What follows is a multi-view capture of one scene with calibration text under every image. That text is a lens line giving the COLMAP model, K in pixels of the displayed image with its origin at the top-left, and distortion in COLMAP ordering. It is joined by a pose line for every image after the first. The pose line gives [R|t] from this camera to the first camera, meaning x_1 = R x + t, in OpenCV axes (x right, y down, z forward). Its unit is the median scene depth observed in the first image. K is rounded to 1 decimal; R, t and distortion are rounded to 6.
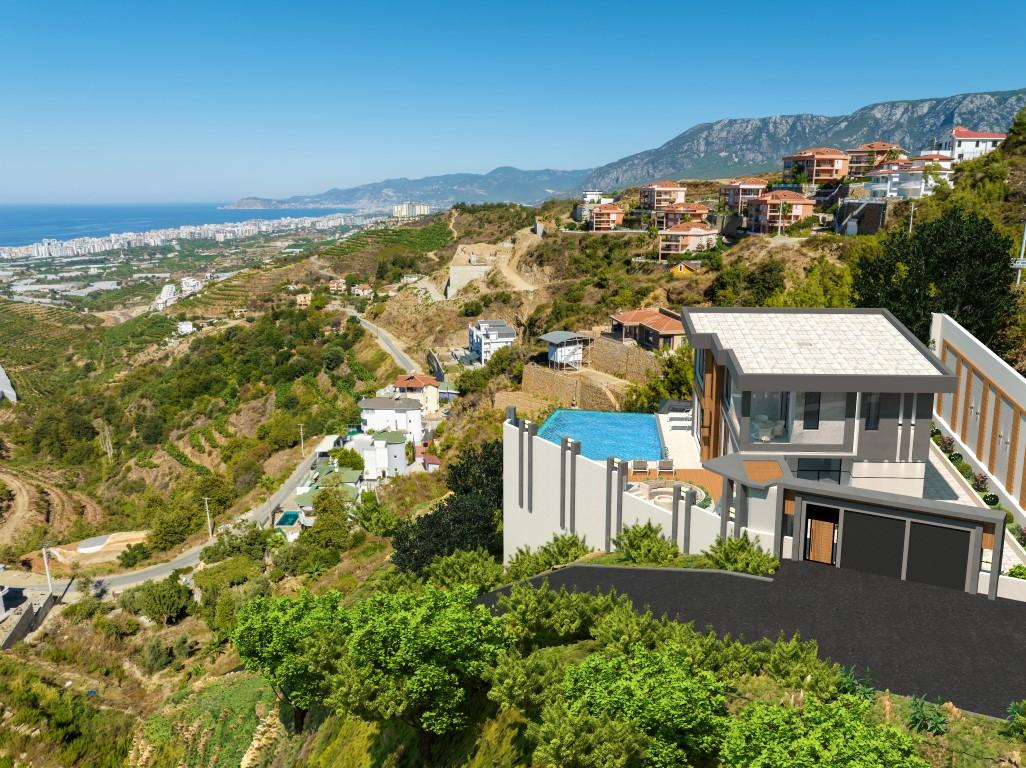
lens RADIAL K [[908.9, 0, 513.0], [0, 908.9, 384.0], [0, 0, 1]] dist [0.006956, 0.001442]
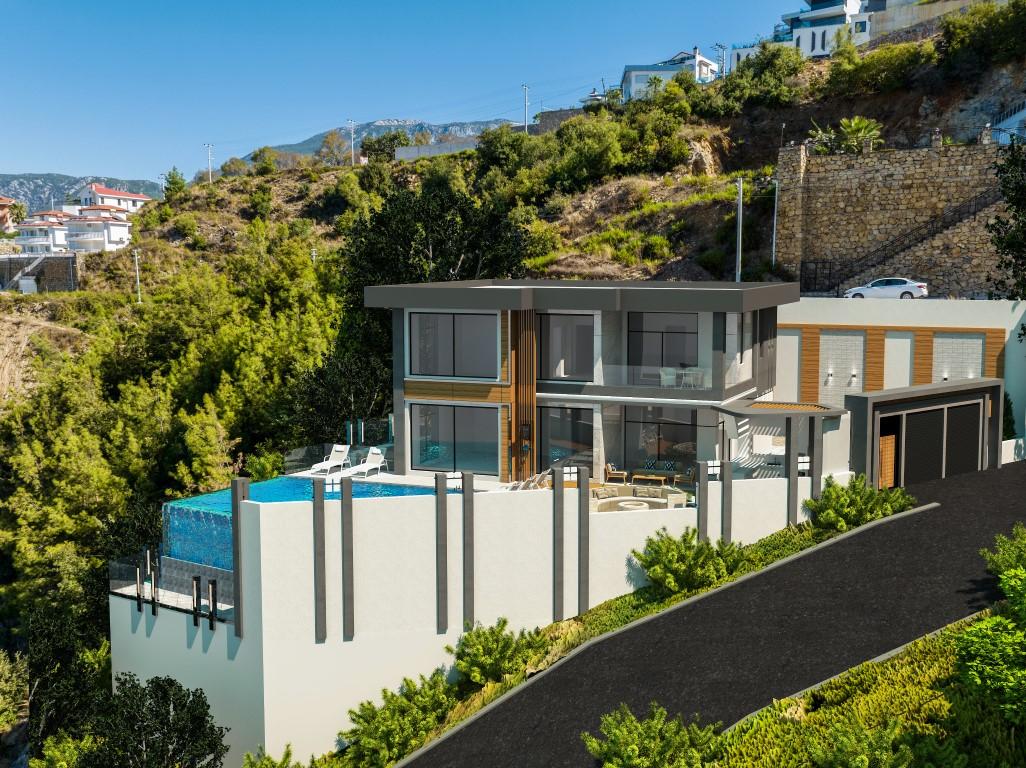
lens RADIAL K [[908.9, 0, 513.0], [0, 908.9, 384.0], [0, 0, 1]] dist [0.006956, 0.001442]
pose [[0.384521, -0.088538, 0.918861, -0.568035], [0.221581, 0.975141, 0.001235, 0.014172], [-0.896128, 0.203127, 0.394581, 0.859917]]
